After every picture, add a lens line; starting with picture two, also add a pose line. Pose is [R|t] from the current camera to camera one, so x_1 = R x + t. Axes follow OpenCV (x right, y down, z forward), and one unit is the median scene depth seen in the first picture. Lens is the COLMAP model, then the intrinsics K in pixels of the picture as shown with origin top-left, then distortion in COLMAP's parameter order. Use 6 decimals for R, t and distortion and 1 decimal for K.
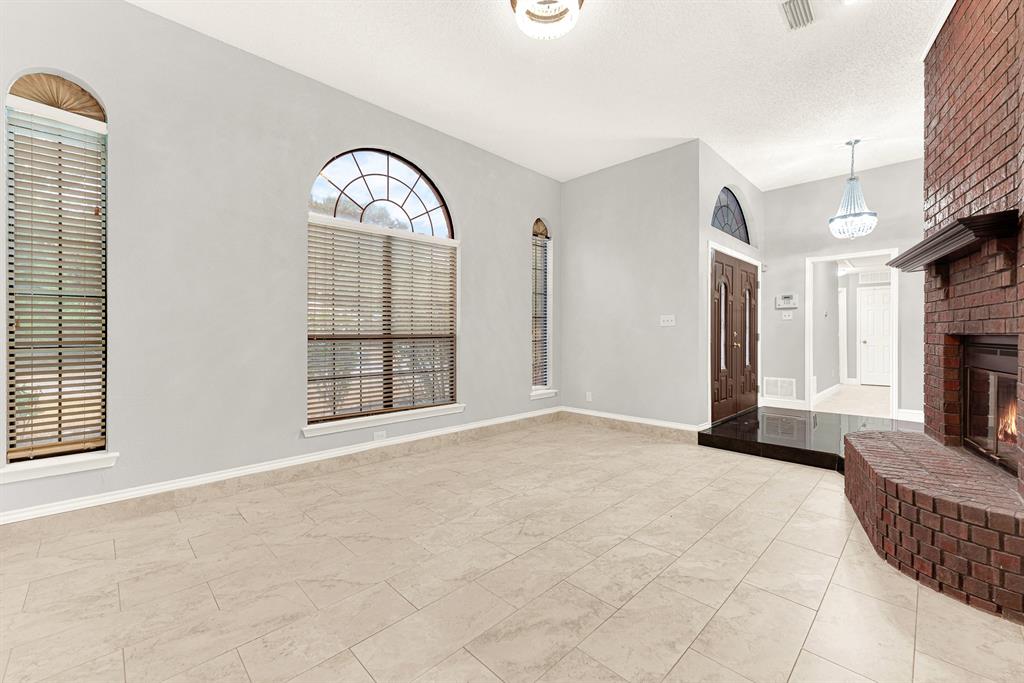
lens RADIAL K [[420.0, 0, 514.6], [0, 420.0, 338.6], [0, 0, 1]] dist [0.001884, -0.000002]
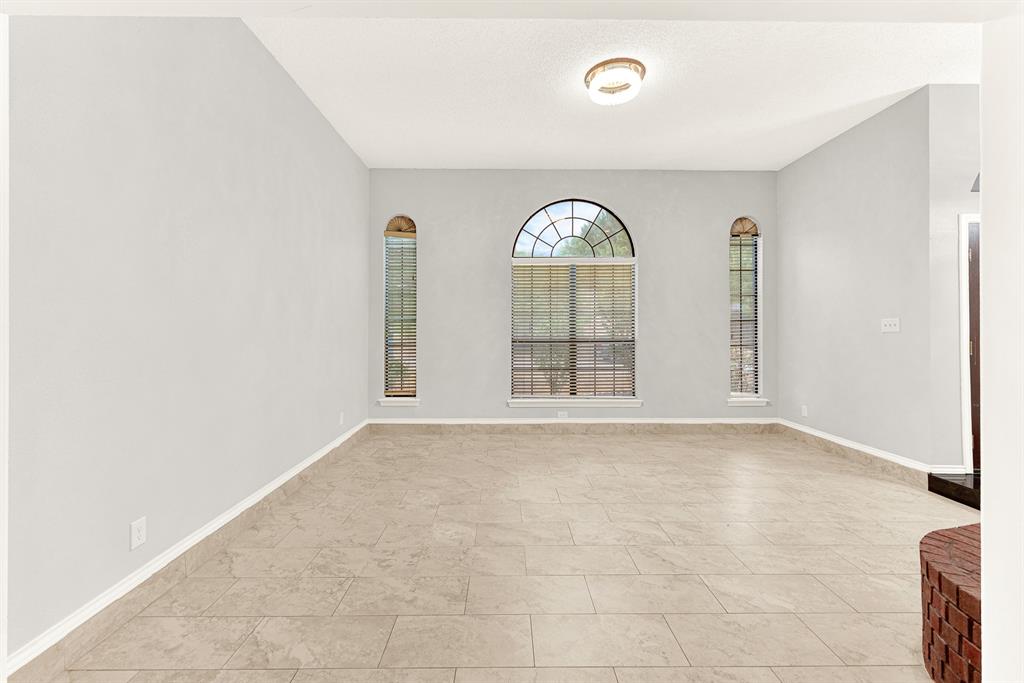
lens RADIAL K [[420.0, 0, 507.1], [0, 420.0, 328.2], [0, 0, 1]] dist [0.001884, -0.000002]
pose [[0.712475, -0.001798, -0.701695, 0.494381], [-0.005957, 0.999945, -0.008612, -0.031232], [0.701672, 0.010316, 0.712426, -0.077176]]
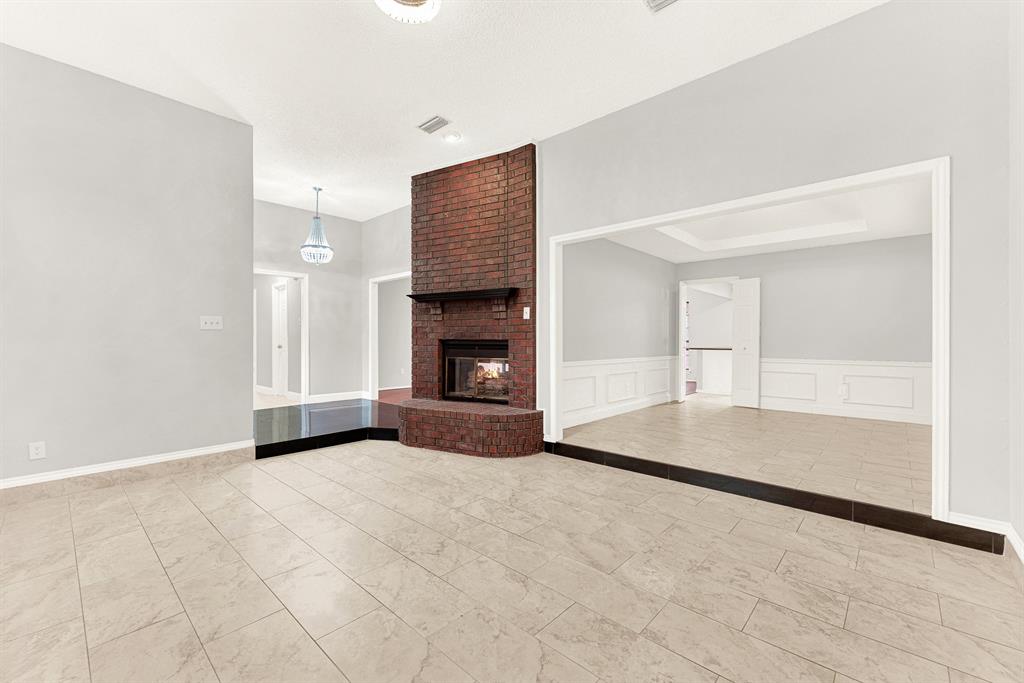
lens RADIAL K [[420.0, 0, 512.7], [0, 420.0, 344.9], [0, 0, 1]] dist [0.001884, -0.000002]
pose [[-0.044914, -0.011112, 0.998929, -0.582228], [0.008414, 0.999898, 0.011502, -0.005491], [-0.998955, 0.008922, -0.044816, 0.551693]]
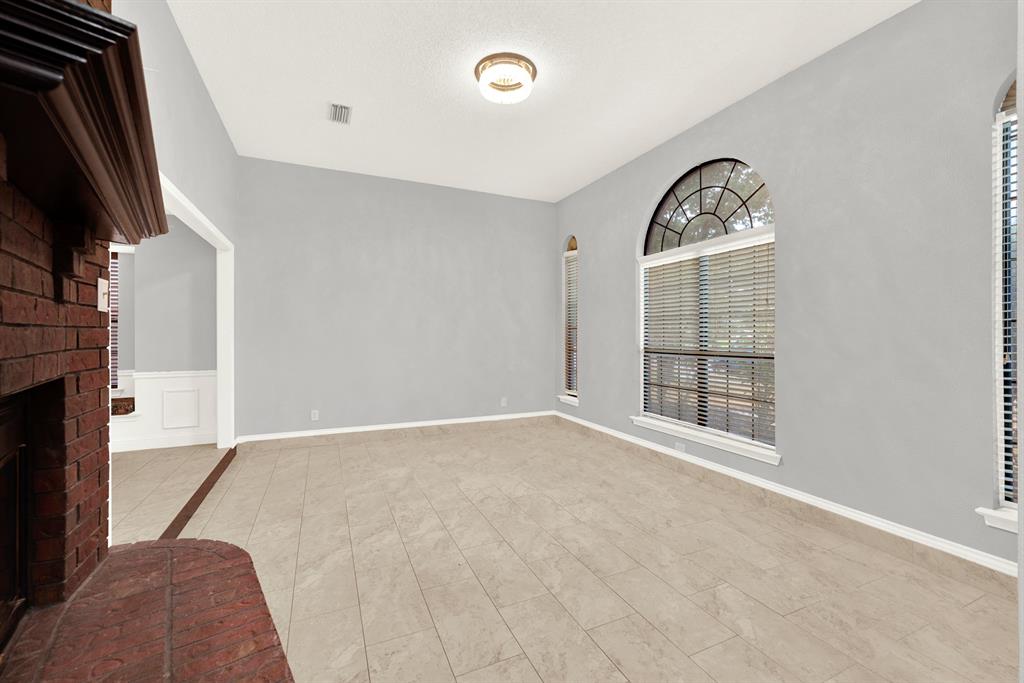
lens RADIAL K [[420.0, 0, 512.7], [0, 420.0, 334.9], [0, 0, 1]] dist [0.001884, -0.000002]
pose [[-0.356131, -0.003229, -0.934430, 0.810947], [-0.013013, 0.999914, 0.001504, -0.044921], [0.934345, 0.012696, -0.356143, 0.987456]]
